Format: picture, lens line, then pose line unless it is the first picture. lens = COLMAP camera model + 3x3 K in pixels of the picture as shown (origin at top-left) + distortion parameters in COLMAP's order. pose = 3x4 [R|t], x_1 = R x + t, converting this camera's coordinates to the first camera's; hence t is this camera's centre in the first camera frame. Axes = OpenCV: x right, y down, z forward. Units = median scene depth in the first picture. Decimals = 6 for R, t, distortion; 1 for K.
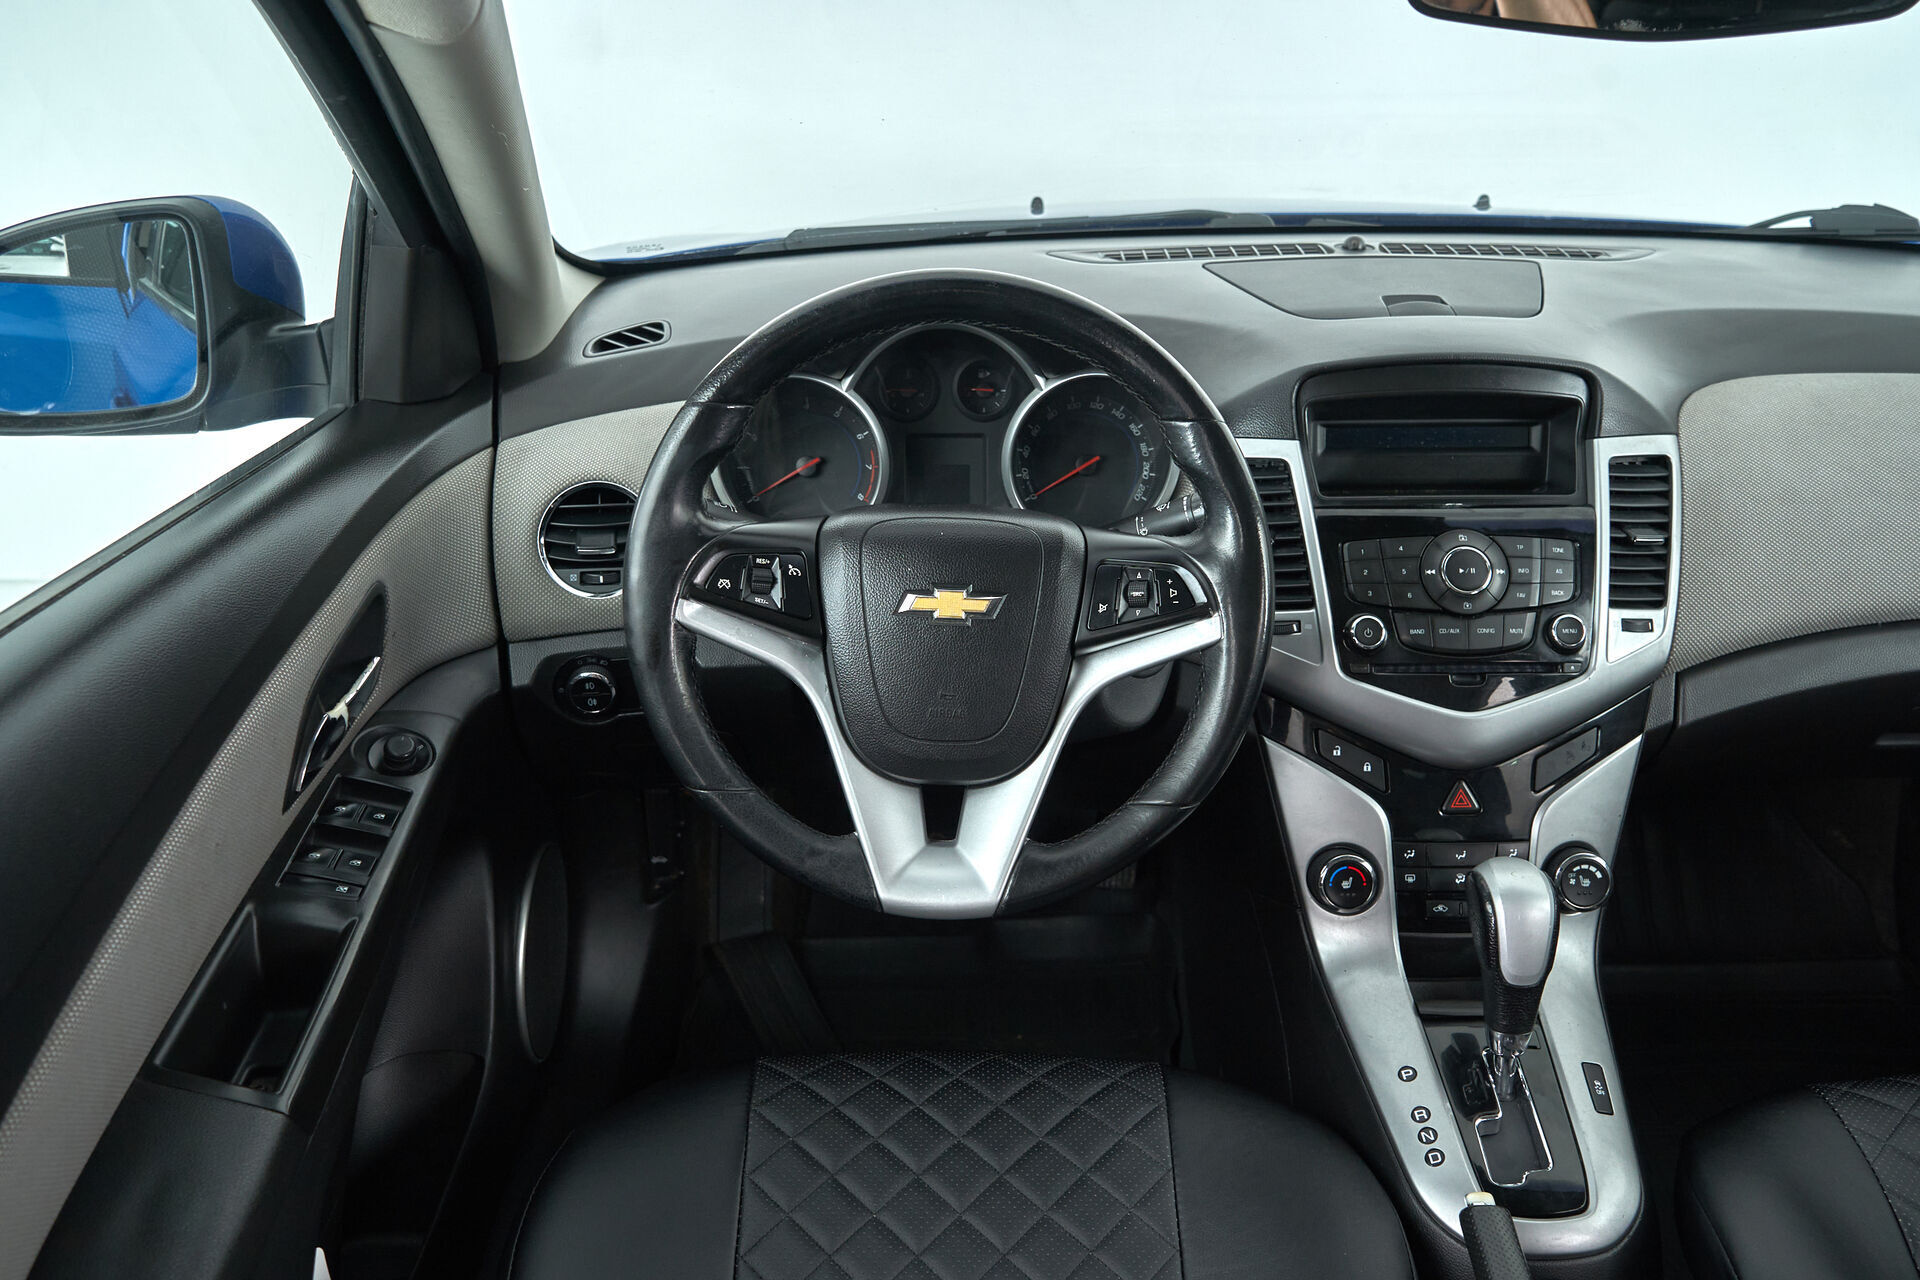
lens RADIAL K [[1568.0, 0, 958.2], [0, 1568.0, 636.6], [0, 0, 1]] dist [0.000841, 0.001162]
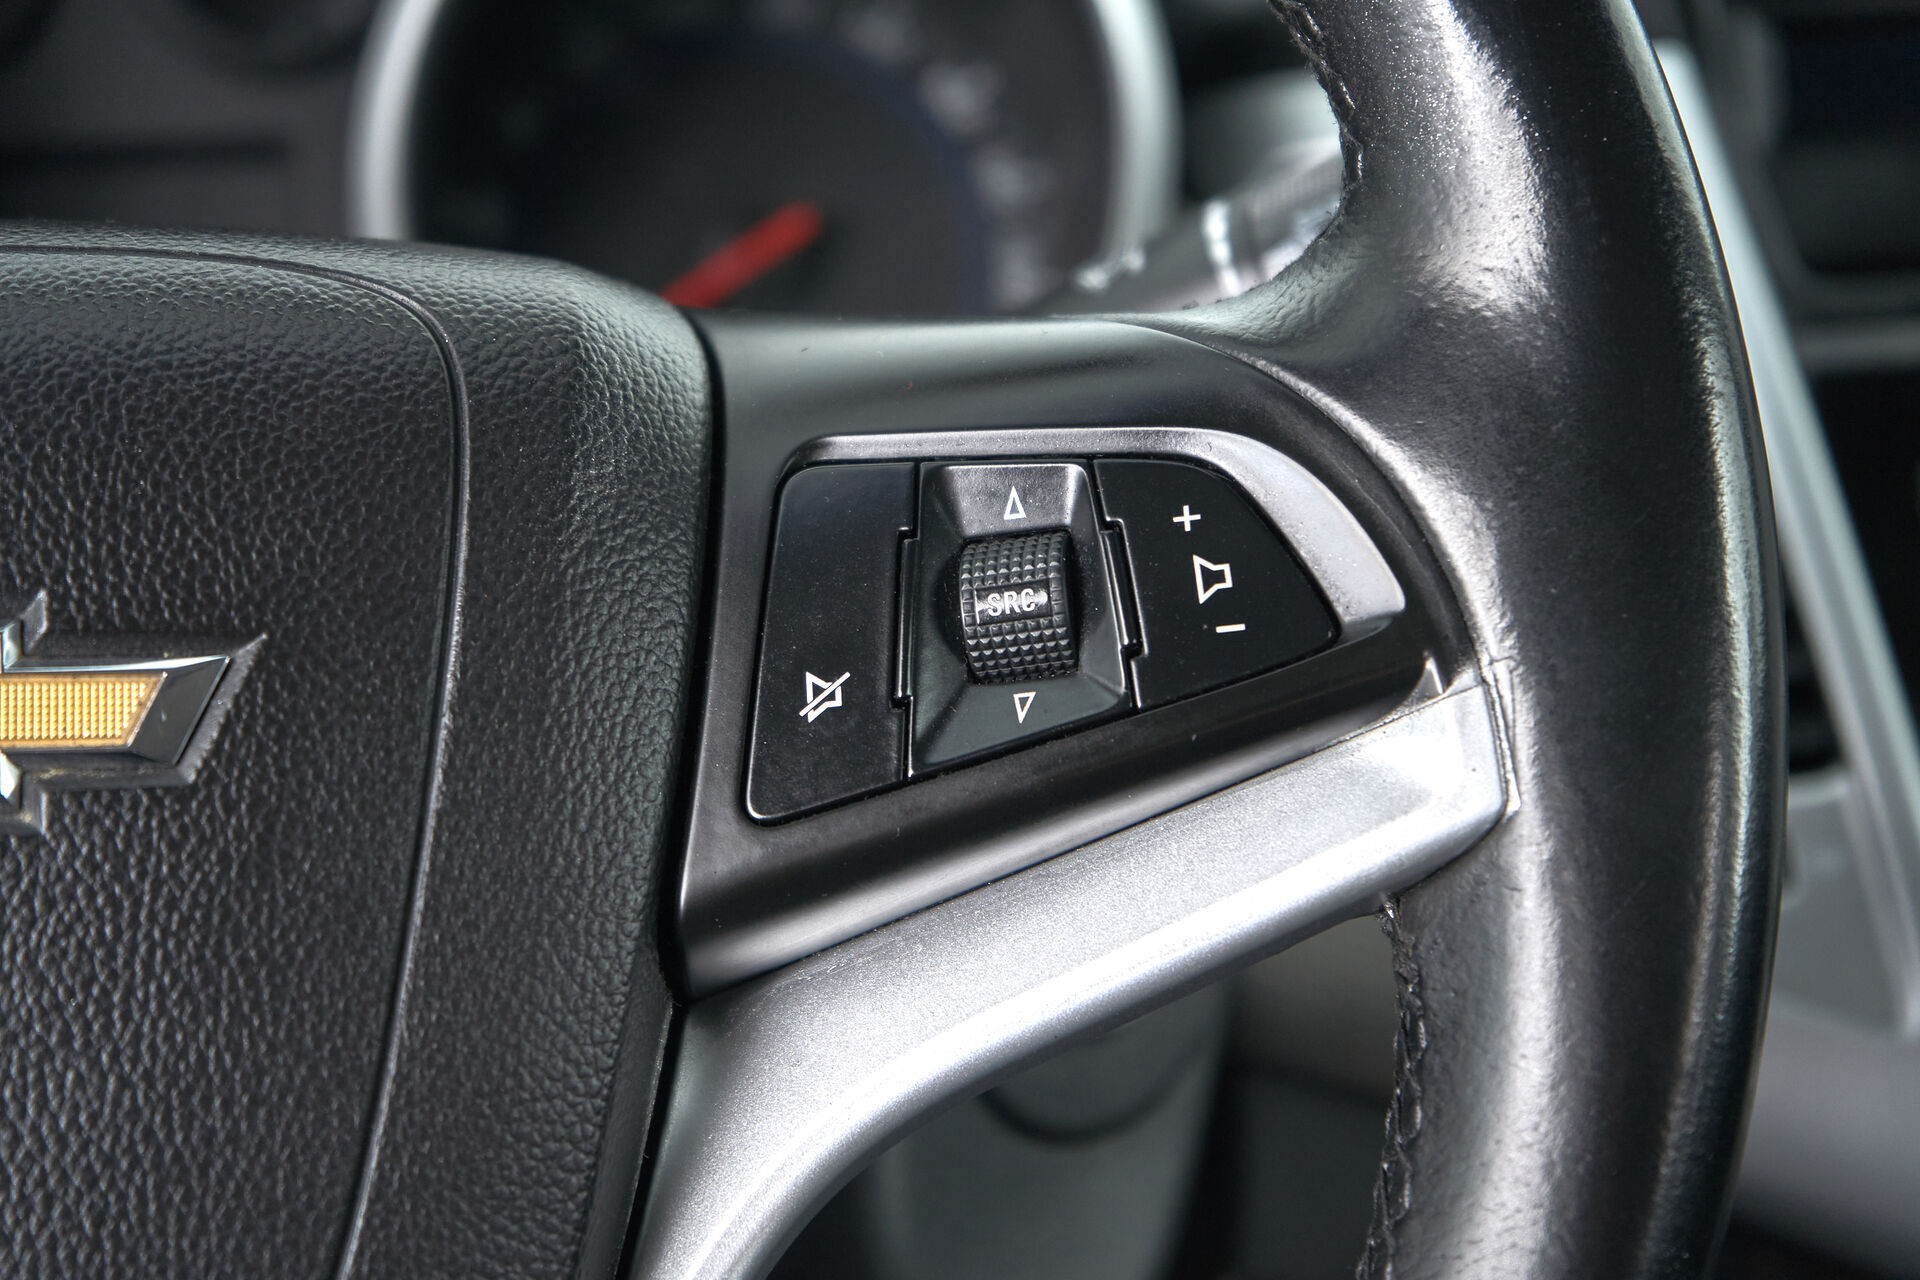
lens RADIAL K [[3846.1, 0, 957.5], [0, 3846.1, 632.0], [0, 0, 1]] dist [0.145979, 0.000000]
pose [[0.993262, -0.053704, 0.102699, 0.053297], [0.069438, 0.985257, -0.156356, 0.036853], [-0.092788, 0.162433, 0.982347, 0.481989]]
